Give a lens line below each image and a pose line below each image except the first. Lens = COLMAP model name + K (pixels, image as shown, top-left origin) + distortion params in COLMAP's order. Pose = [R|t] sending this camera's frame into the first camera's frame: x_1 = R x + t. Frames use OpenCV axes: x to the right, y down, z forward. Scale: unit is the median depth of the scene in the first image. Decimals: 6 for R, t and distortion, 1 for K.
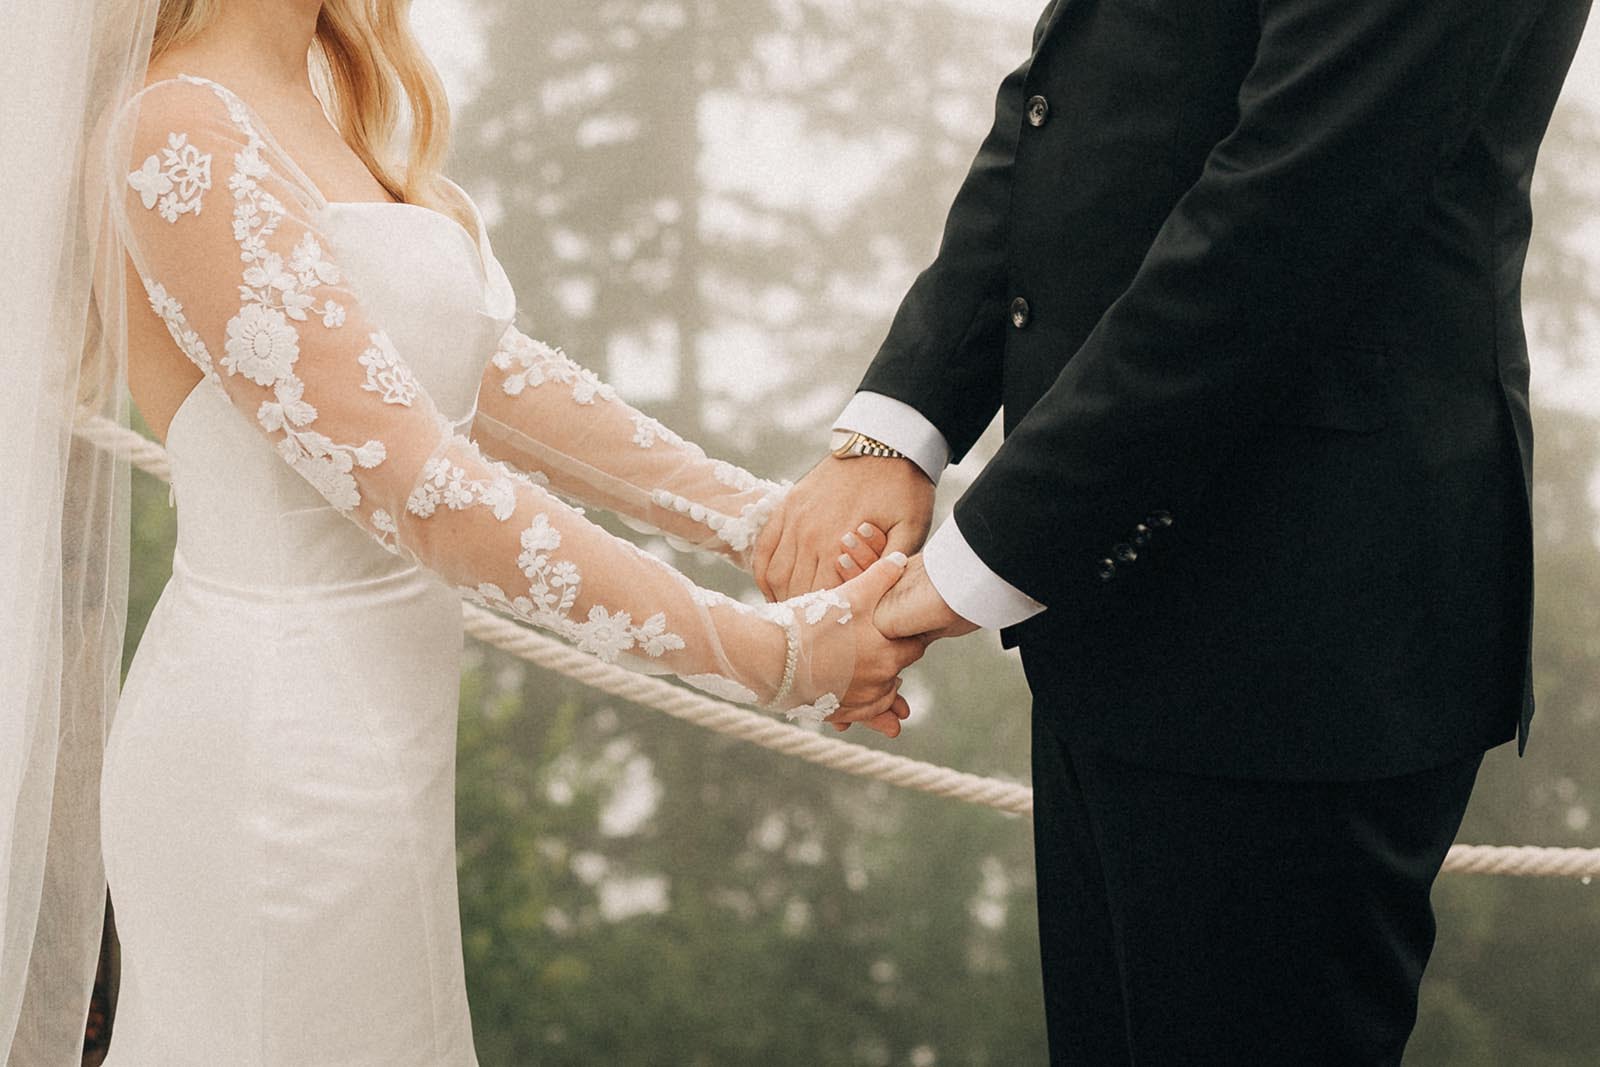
lens RADIAL K [[1616.1, 0, 800.0], [0, 1616.1, 533.5], [0, 0, 1]] dist [-0.038482, 0.164647]
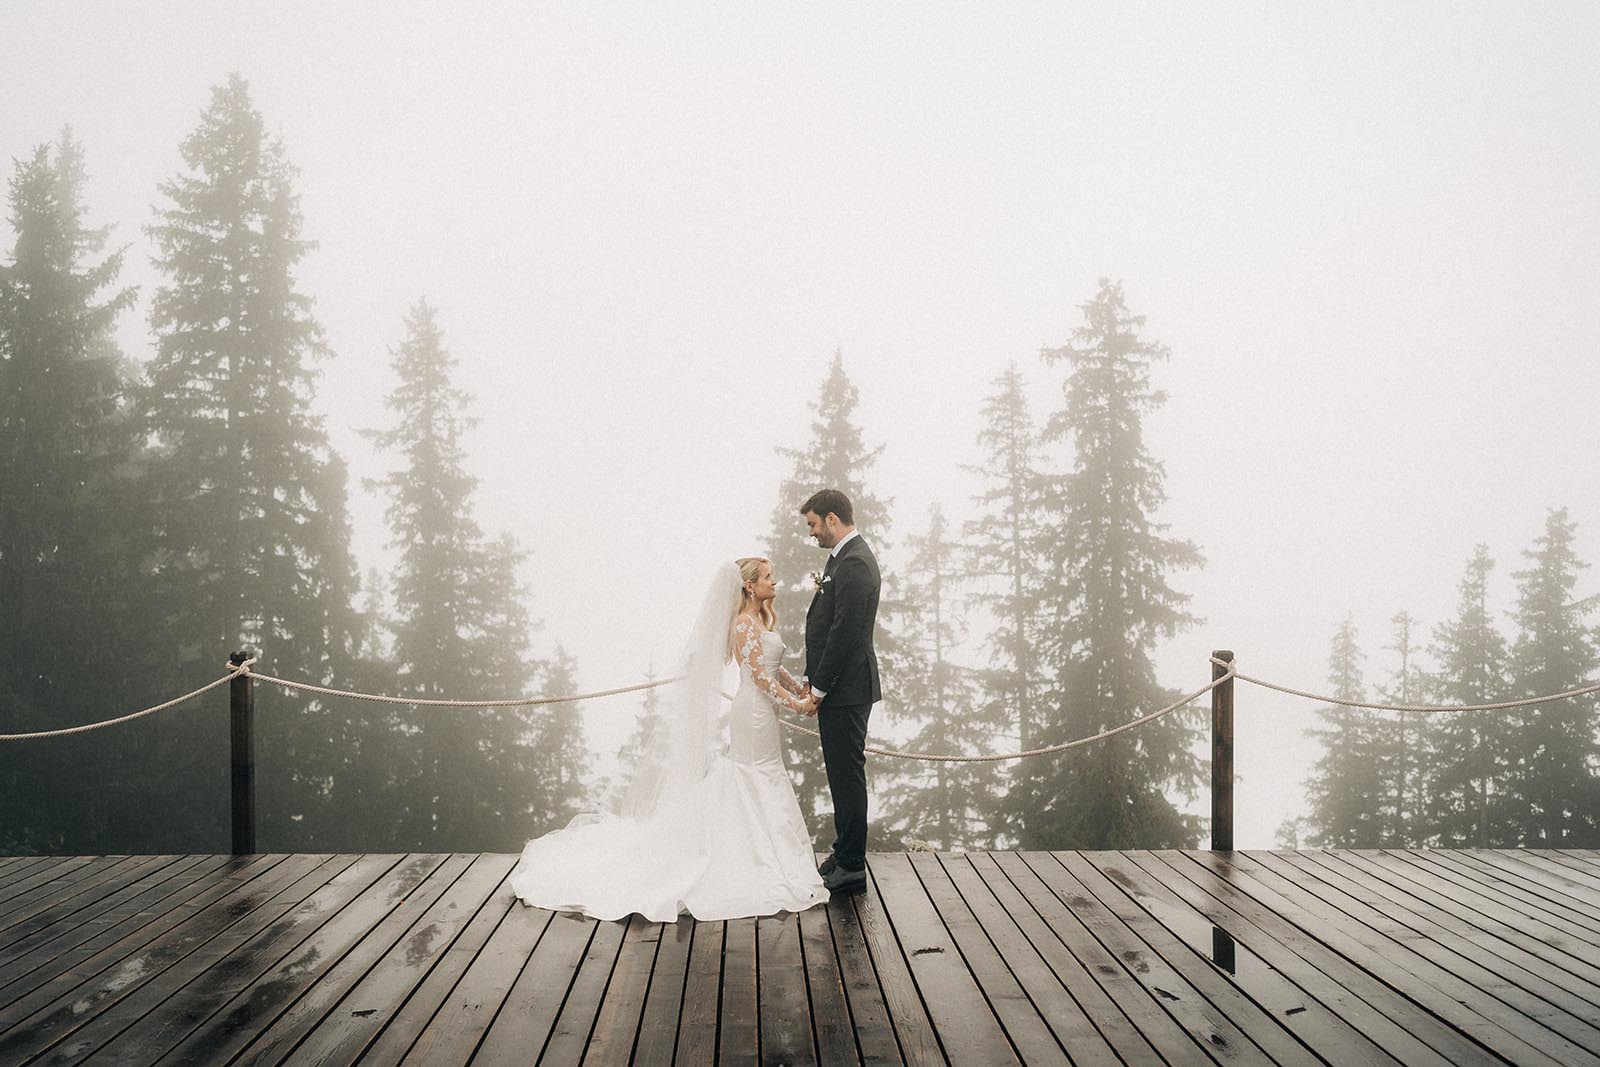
lens RADIAL K [[1616.1, 0, 800.0], [0, 1616.1, 533.5], [0, 0, 1]] dist [-0.038482, 0.164647]
pose [[0.986549, -0.025528, -0.161460, 0.295558], [-0.049207, 0.895540, -0.442251, 0.659902], [0.155883, 0.444248, 0.882238, -1.457784]]
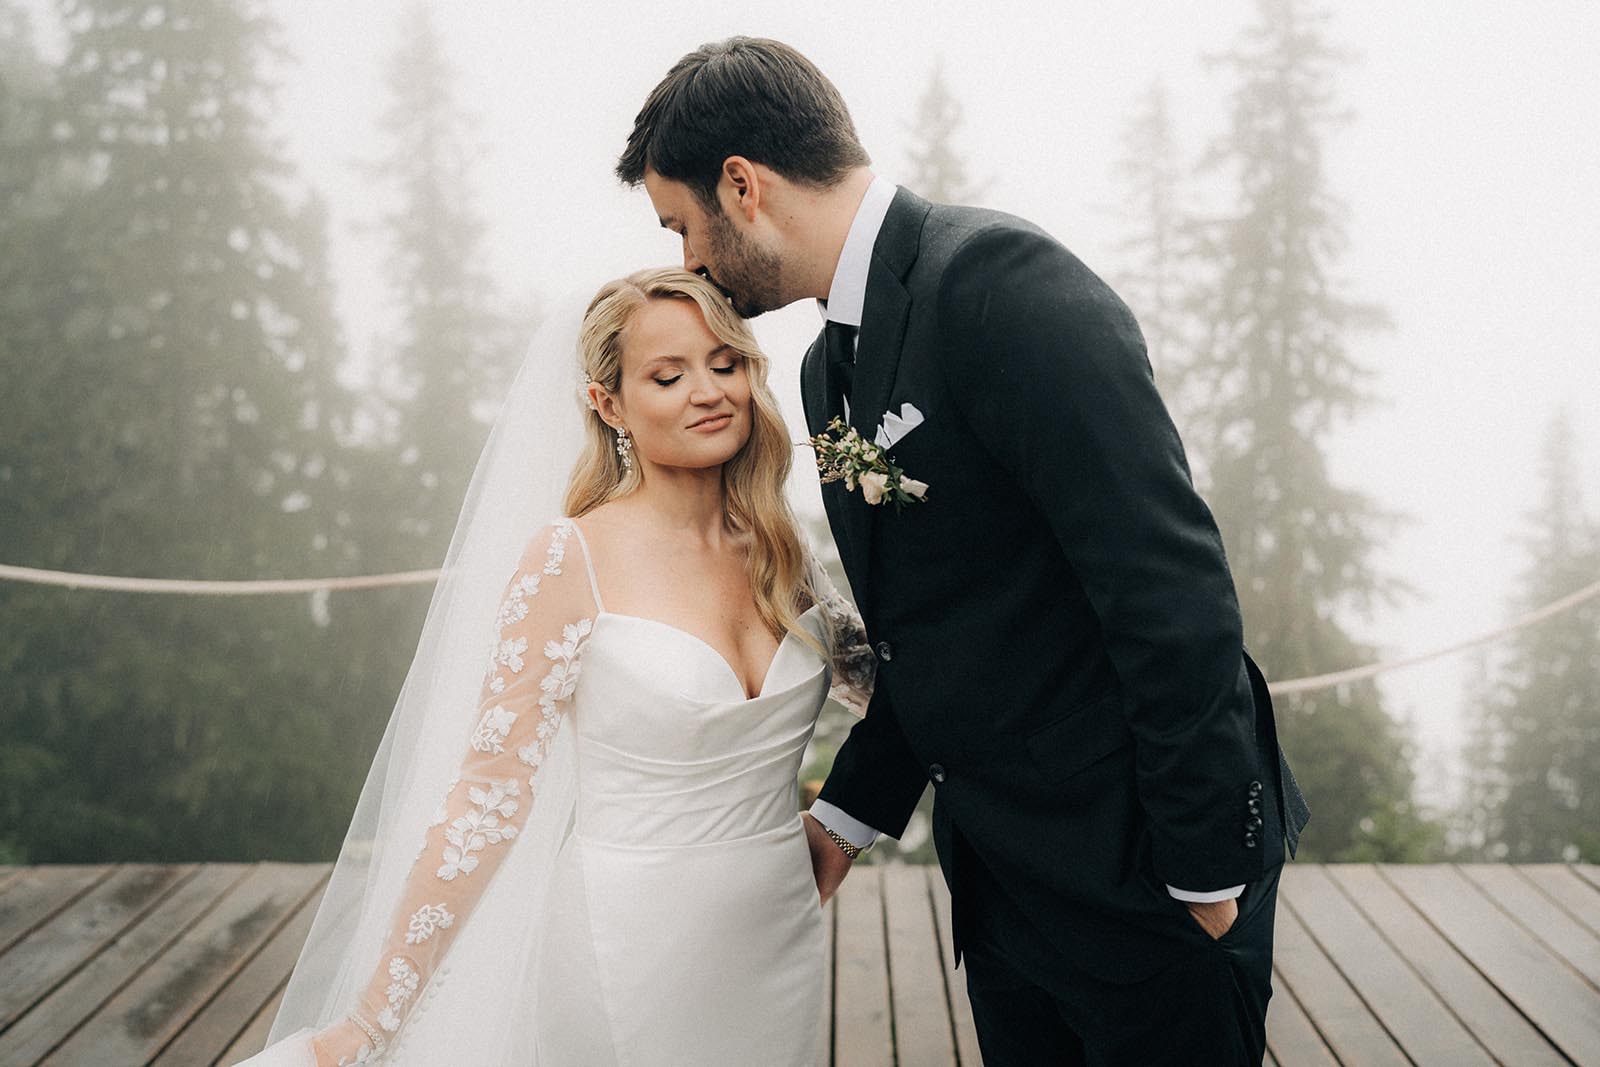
lens RADIAL K [[1616.1, 0, 800.0], [0, 1616.1, 533.5], [0, 0, 1]] dist [-0.038482, 0.164647]
pose [[0.975292, 0.007902, -0.220776, 0.232904], [-0.076964, 0.948907, -0.306027, 0.471183], [0.207078, 0.315458, 0.926070, -1.054068]]
